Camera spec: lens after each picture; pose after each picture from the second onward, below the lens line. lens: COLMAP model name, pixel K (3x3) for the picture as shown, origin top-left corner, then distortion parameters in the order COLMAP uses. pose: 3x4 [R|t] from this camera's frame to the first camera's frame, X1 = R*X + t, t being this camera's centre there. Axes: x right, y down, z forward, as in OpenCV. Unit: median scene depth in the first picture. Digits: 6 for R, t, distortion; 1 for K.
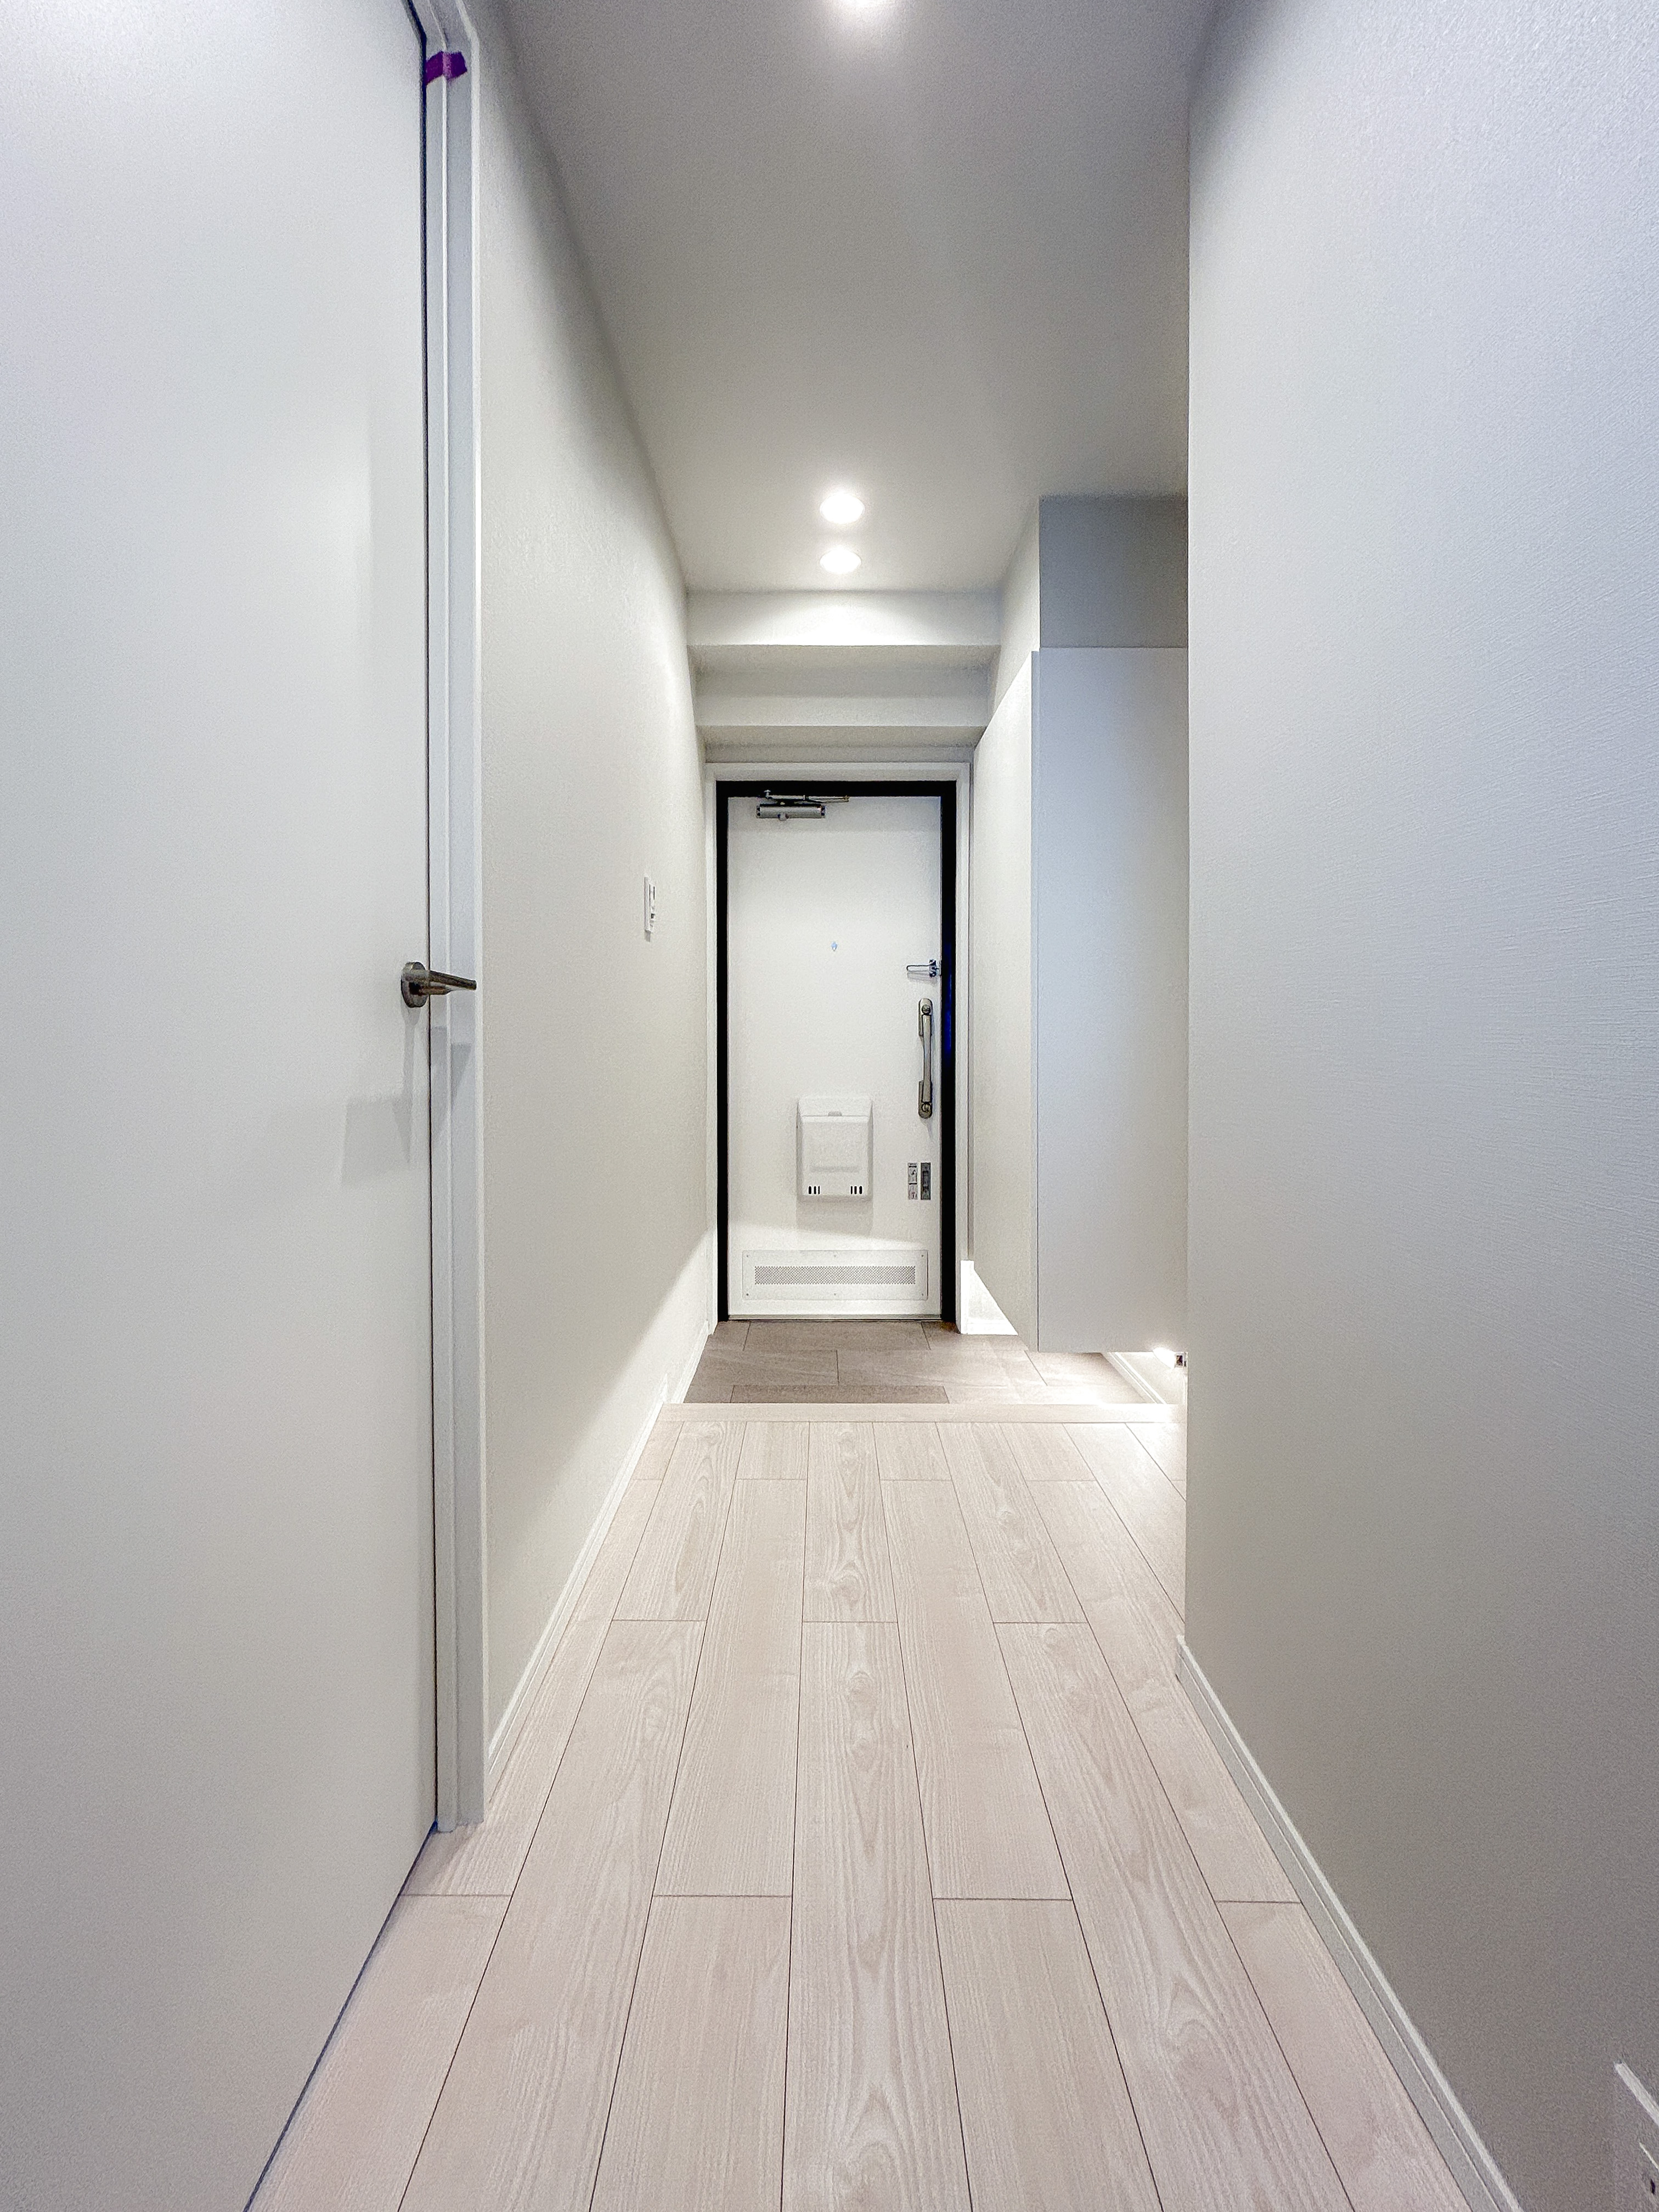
lens RADIAL K [[904.9, 0, 827.1], [0, 904.9, 1090.9], [0, 0, 1]] dist [0.000657, -0.002456]
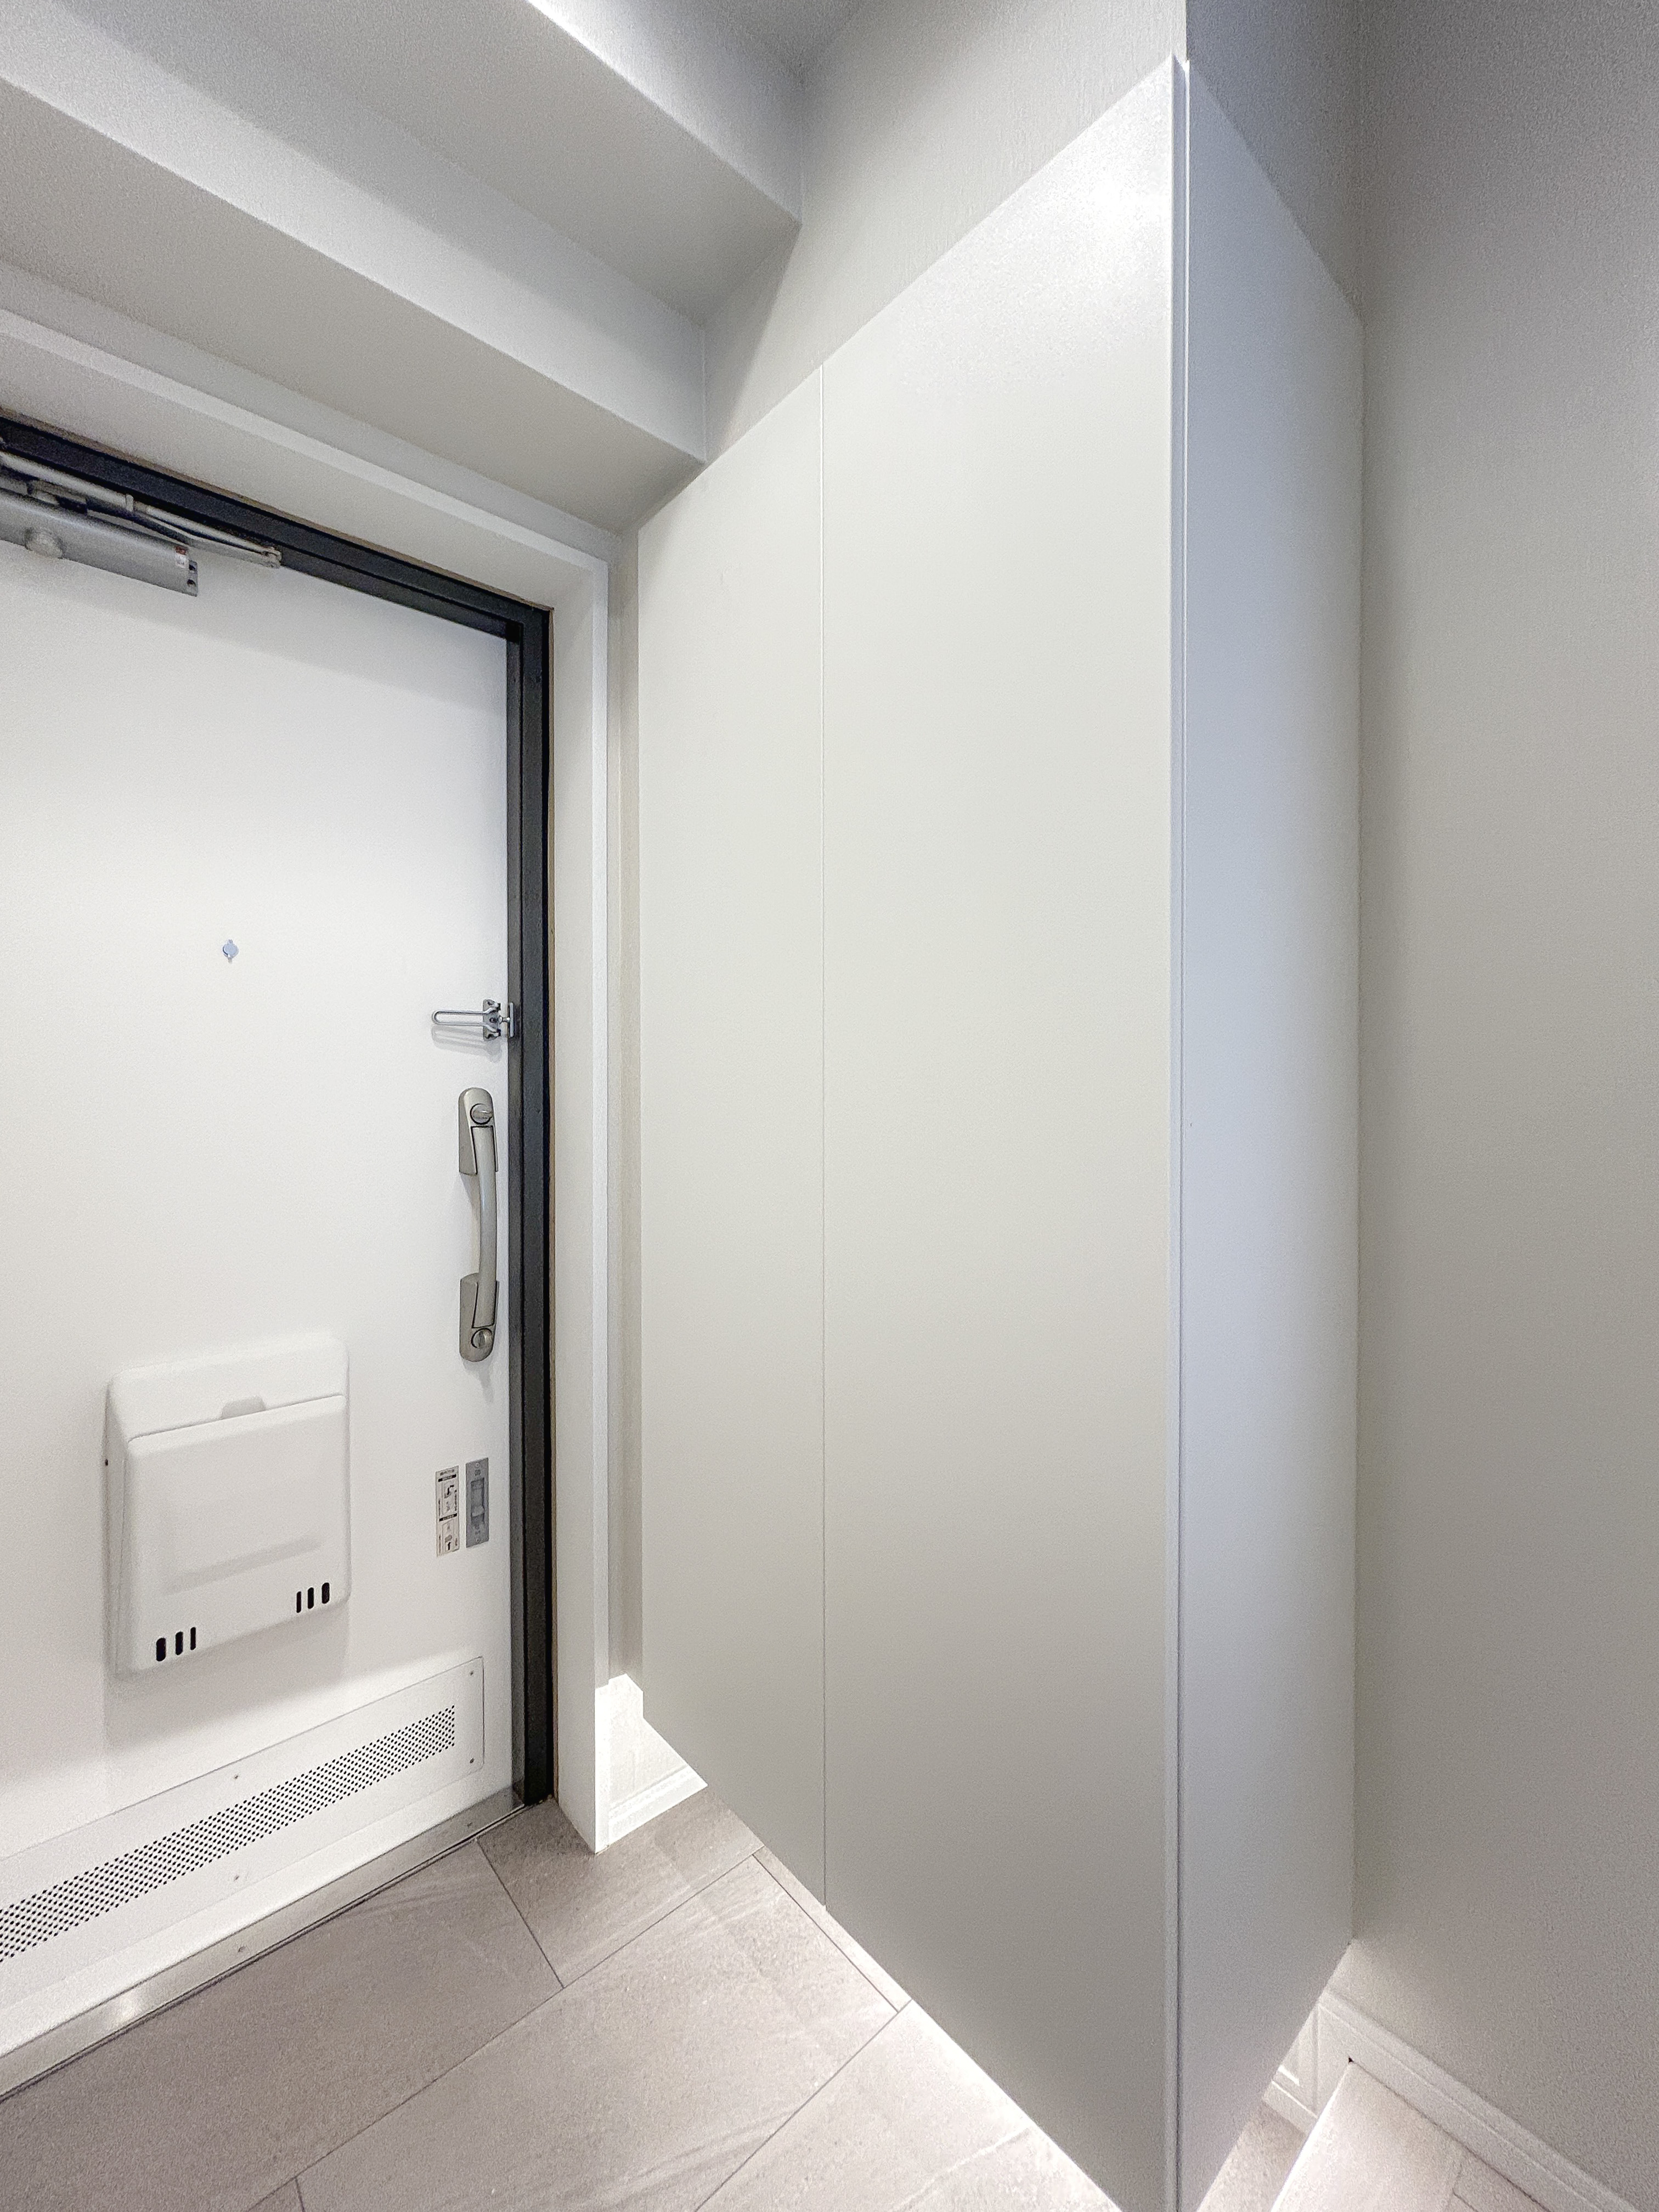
lens RADIAL K [[904.9, 0, 816.1], [0, 904.9, 1087.8], [0, 0, 1]] dist [0.000657, -0.002456]
pose [[0.754514, -0.008207, 0.656233, -0.054395], [0.030900, 0.999257, -0.023031, -0.087039], [-0.655557, 0.037655, 0.754207, 0.561018]]
